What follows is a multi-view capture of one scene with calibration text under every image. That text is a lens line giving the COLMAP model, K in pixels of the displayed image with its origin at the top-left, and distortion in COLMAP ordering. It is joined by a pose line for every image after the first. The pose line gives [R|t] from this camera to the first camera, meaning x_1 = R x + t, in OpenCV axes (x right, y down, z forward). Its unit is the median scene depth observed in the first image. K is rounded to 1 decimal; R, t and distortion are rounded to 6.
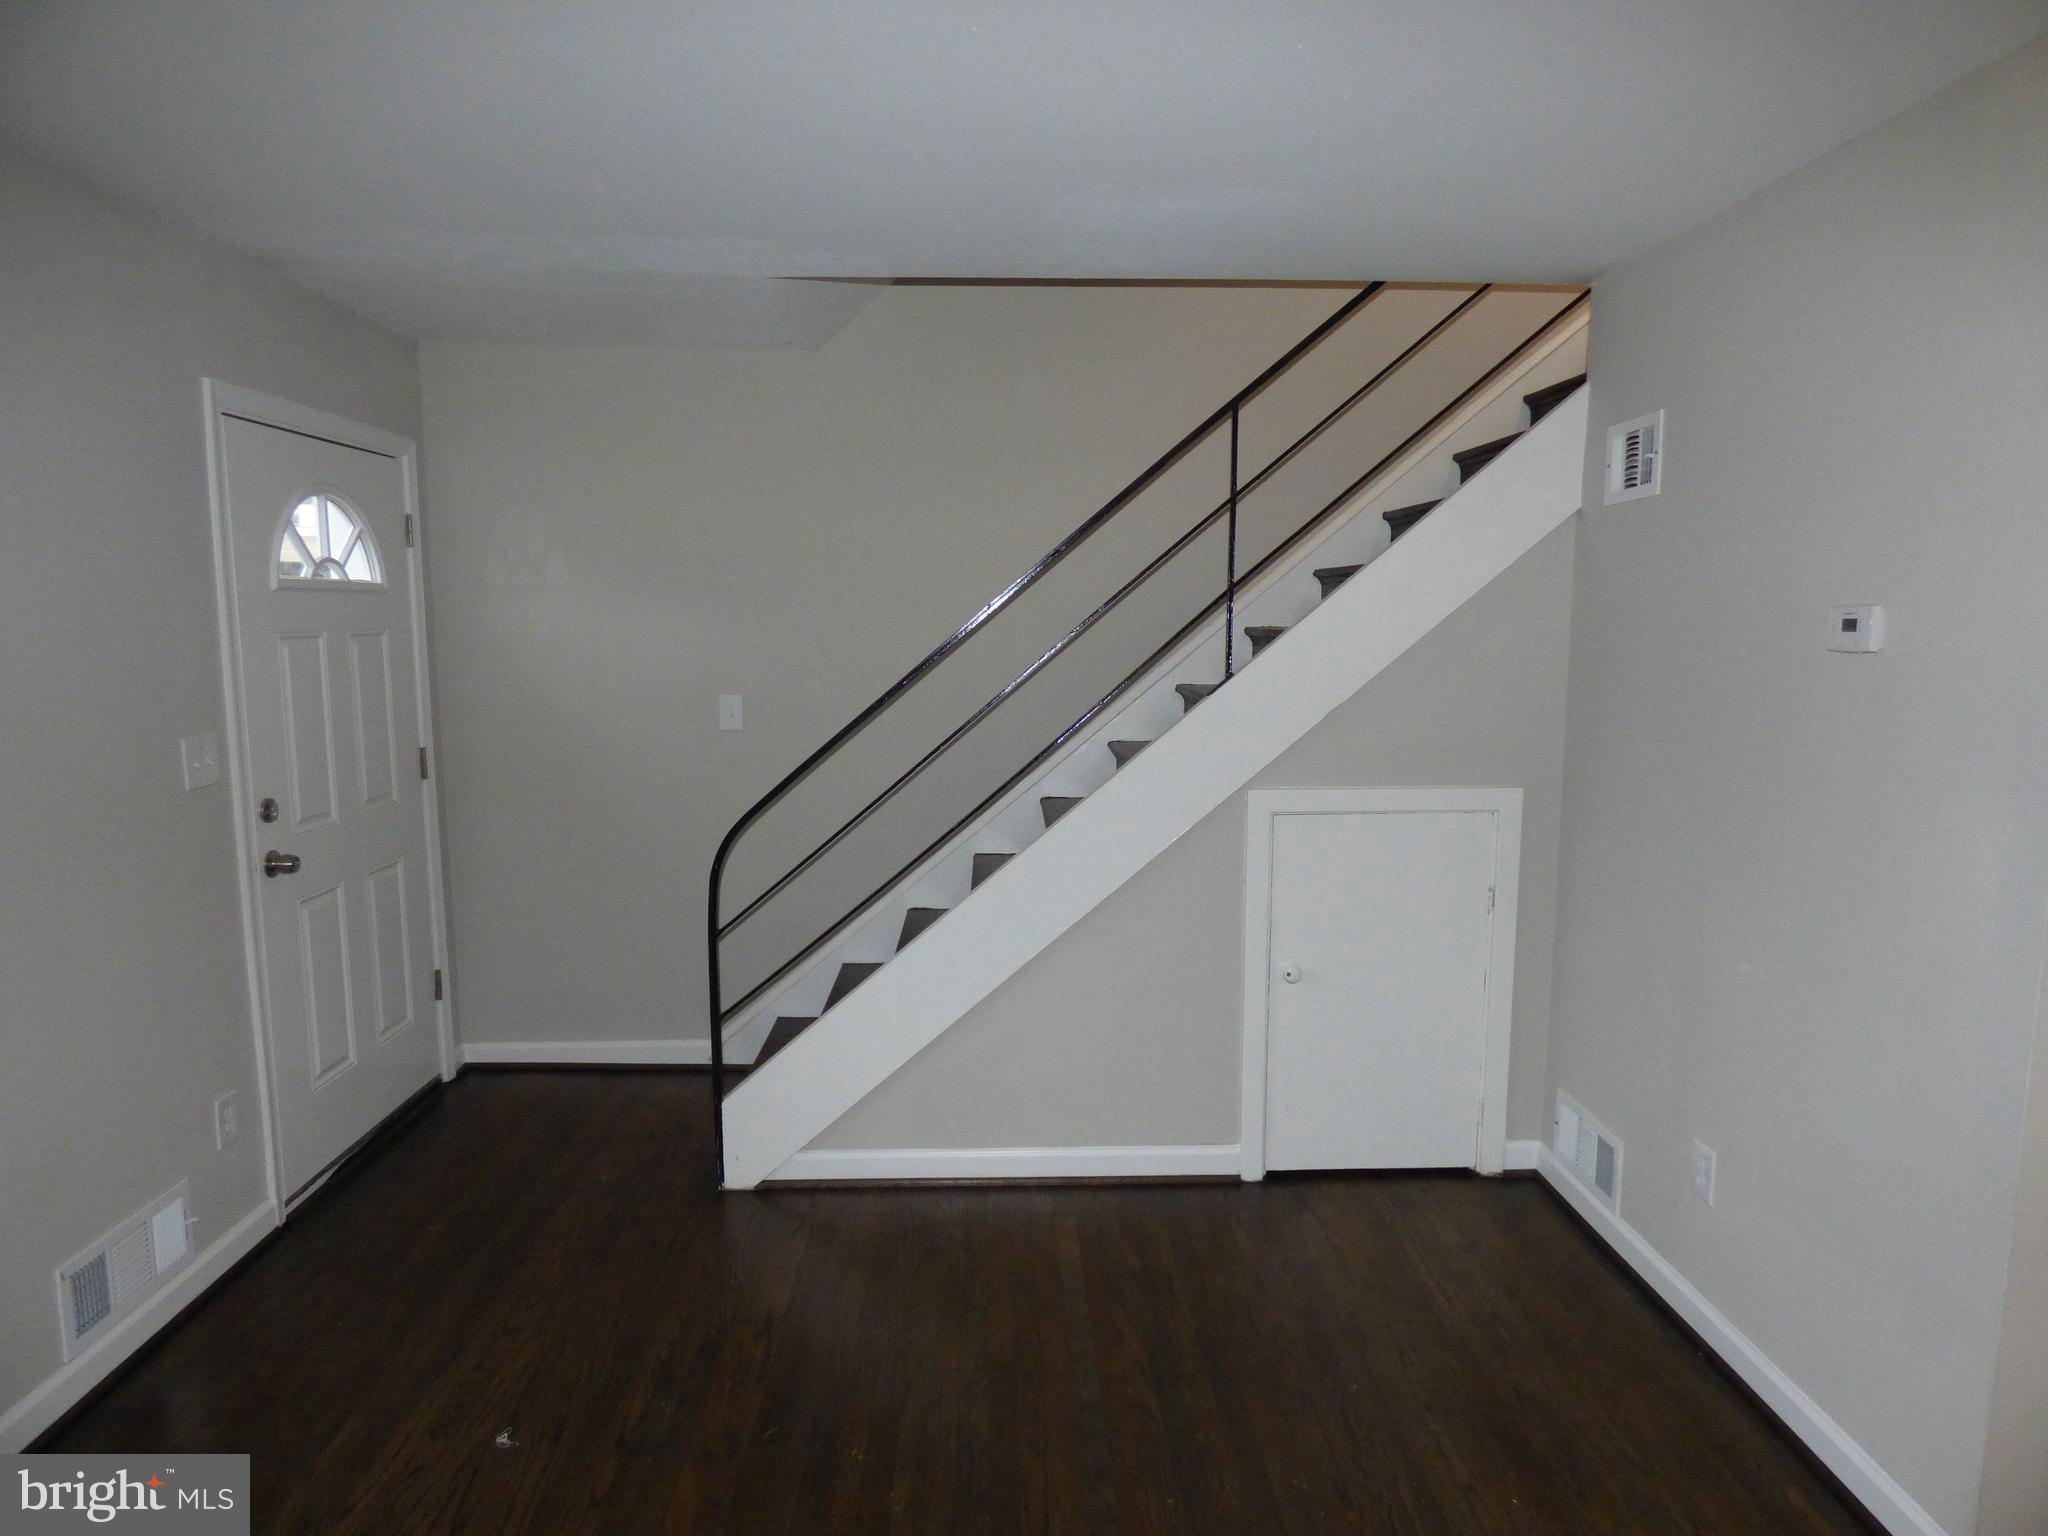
lens RADIAL K [[1237.6, 0, 1032.2], [0, 1237.6, 764.8], [0, 0, 1]] dist [-0.011522, 0.004545]
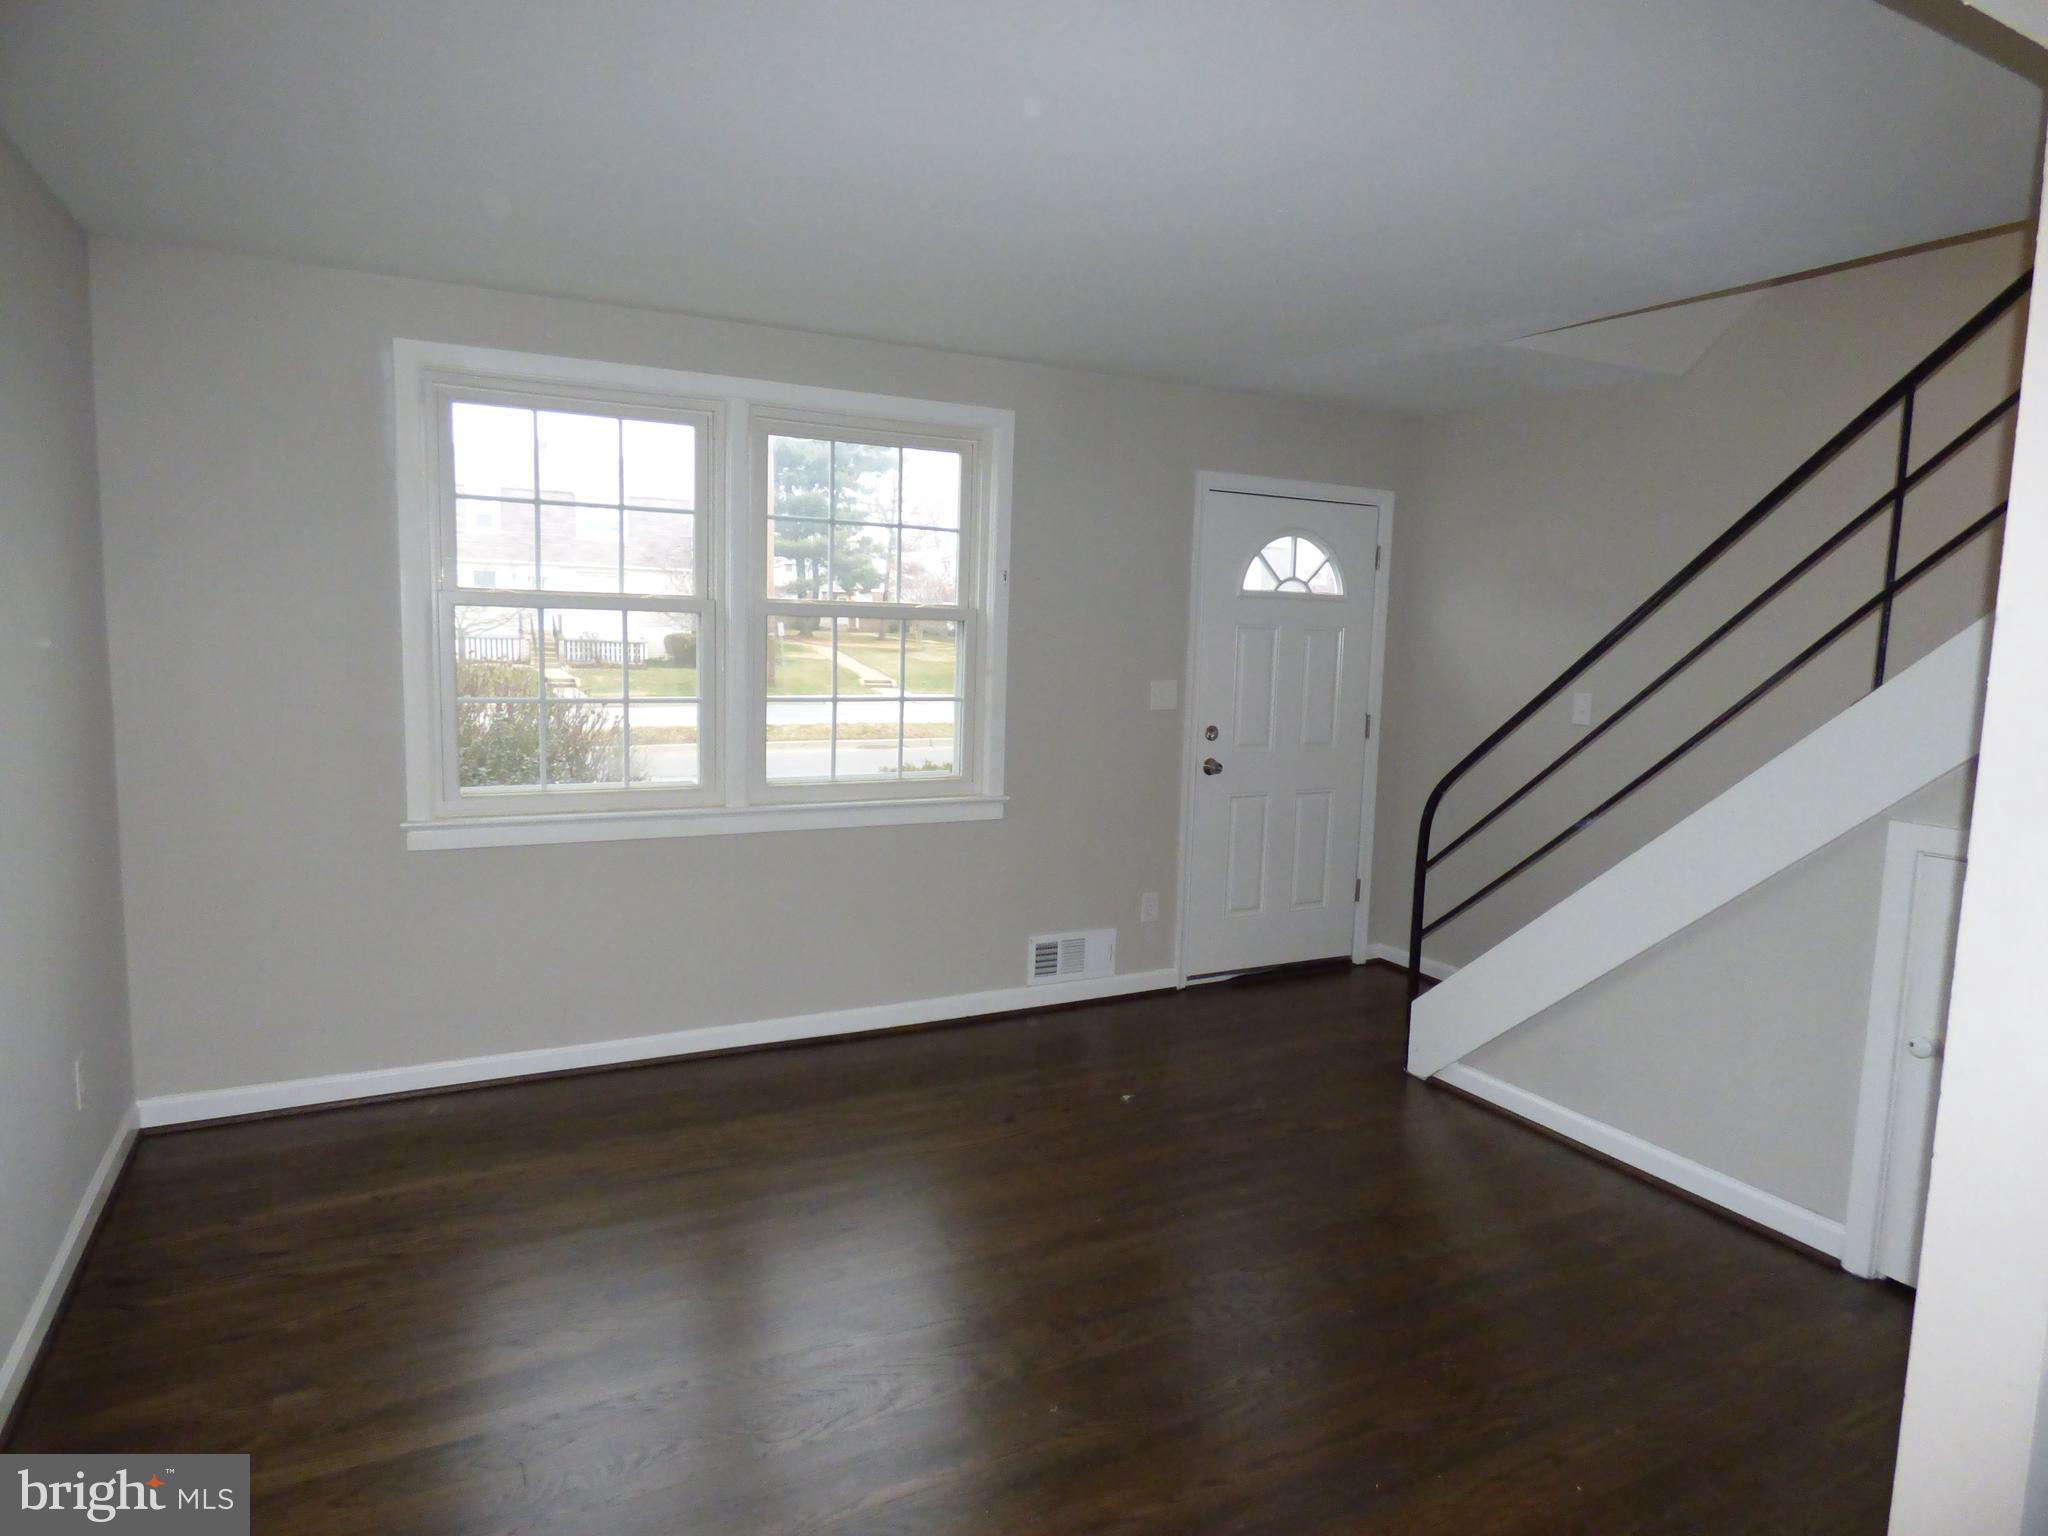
lens RADIAL K [[1220.1, 0, 1019.6], [0, 1220.1, 766.5], [0, 0, 1]] dist [-0.021580, 0.001963]
pose [[0.431070, 0.116646, -0.894747, 0.660735], [-0.142665, 0.987947, 0.060063, 0.018918], [0.890969, 0.101758, 0.442515, 0.070943]]
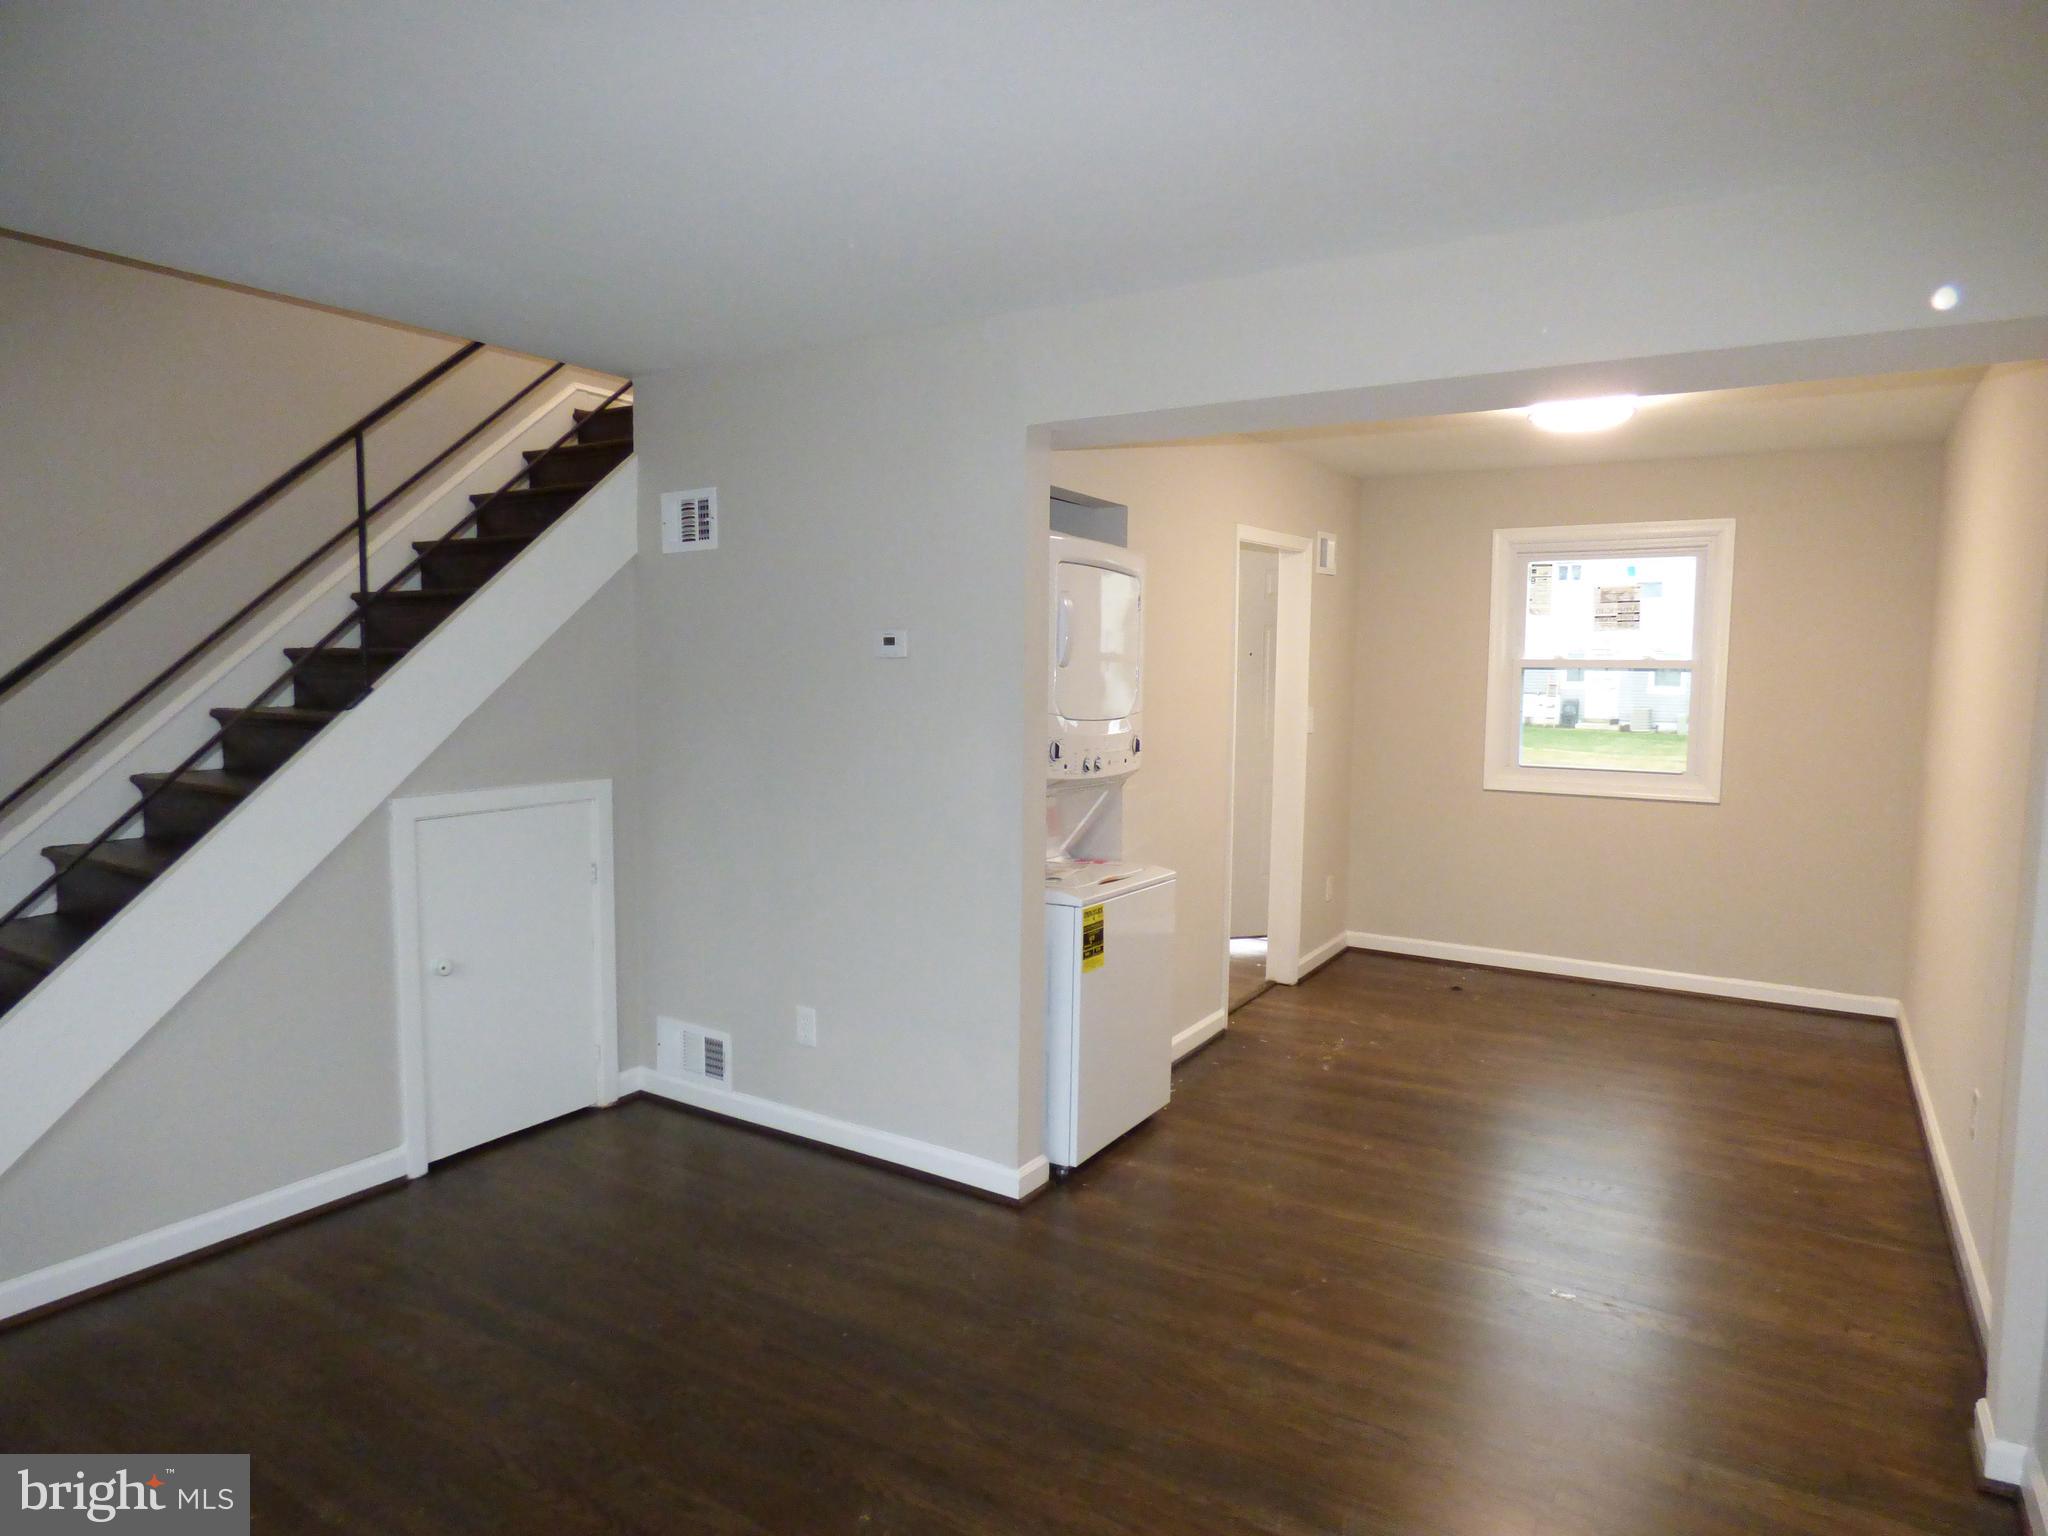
lens RADIAL K [[1227.0, 0, 1026.0], [0, 1227.0, 772.7], [0, 0, 1]] dist [-0.031104, 0.042415]
pose [[0.560834, -0.069475, 0.825008, -0.368848], [0.093125, 0.995443, 0.020522, 0.026161], [-0.822674, 0.065319, 0.564748, -0.021464]]
